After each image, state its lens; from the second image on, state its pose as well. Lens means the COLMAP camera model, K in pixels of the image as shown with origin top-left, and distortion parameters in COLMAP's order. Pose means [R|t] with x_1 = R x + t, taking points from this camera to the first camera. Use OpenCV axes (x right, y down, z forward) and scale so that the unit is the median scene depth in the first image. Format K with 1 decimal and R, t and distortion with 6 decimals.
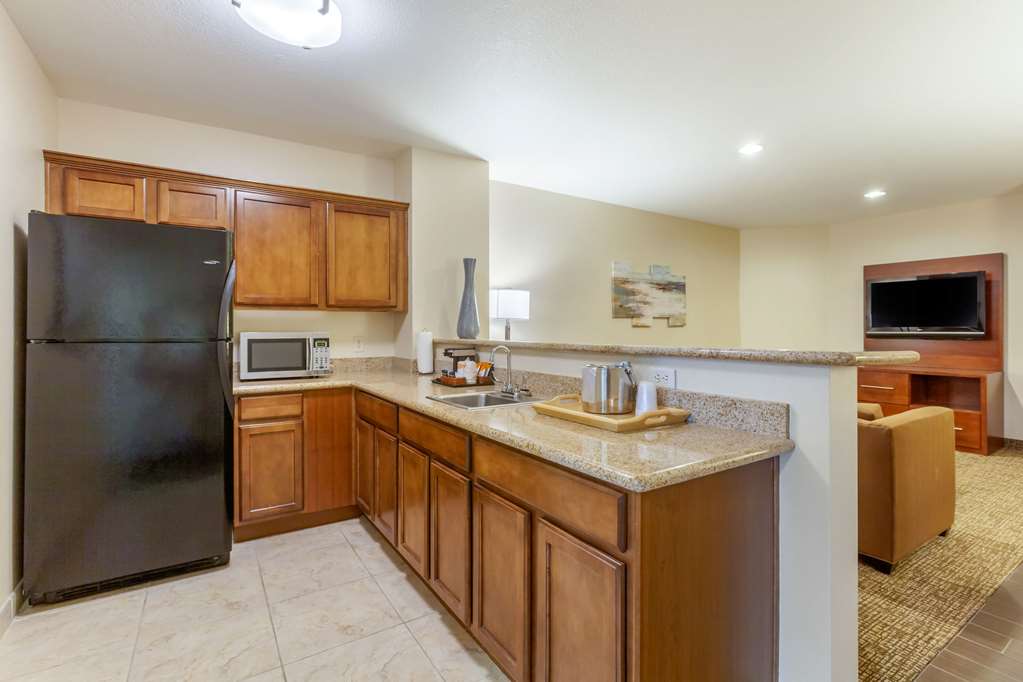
lens RADIAL K [[478.0, 0, 516.0], [0, 478.0, 324.4], [0, 0, 1]] dist [-0.000589, -0.000237]
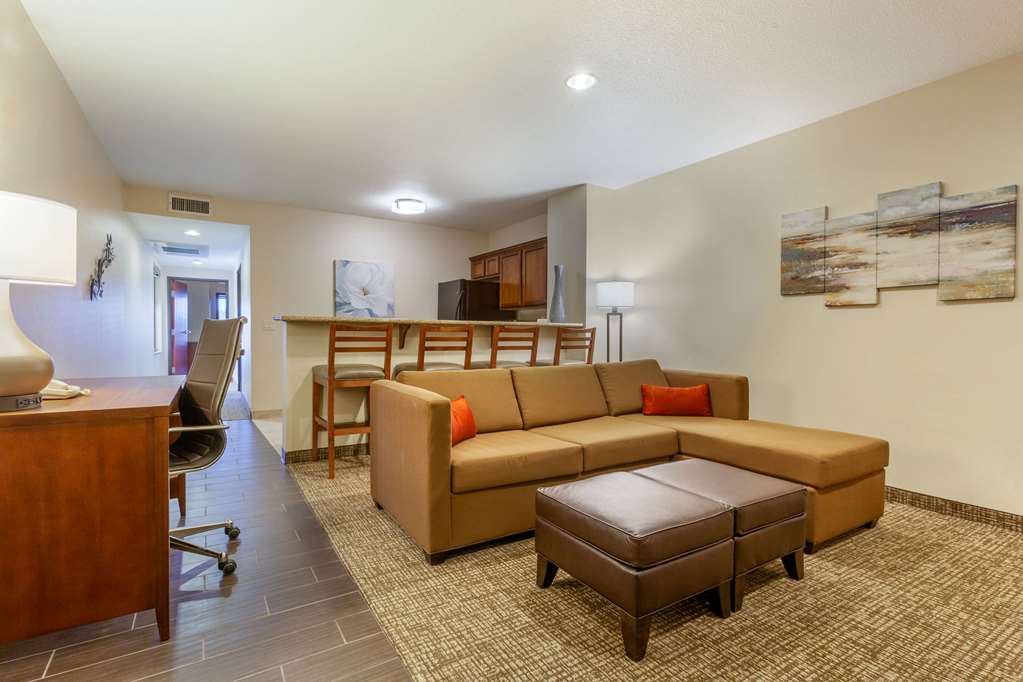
lens RADIAL K [[478.0, 0, 516.0], [0, 478.0, 324.4], [0, 0, 1]] dist [-0.000589, -0.000237]
pose [[-0.012143, -0.017165, -0.999779, 0.872648], [-0.004532, 0.999843, -0.017111, 0.039705], [0.999916, 0.004323, -0.012219, 0.600614]]
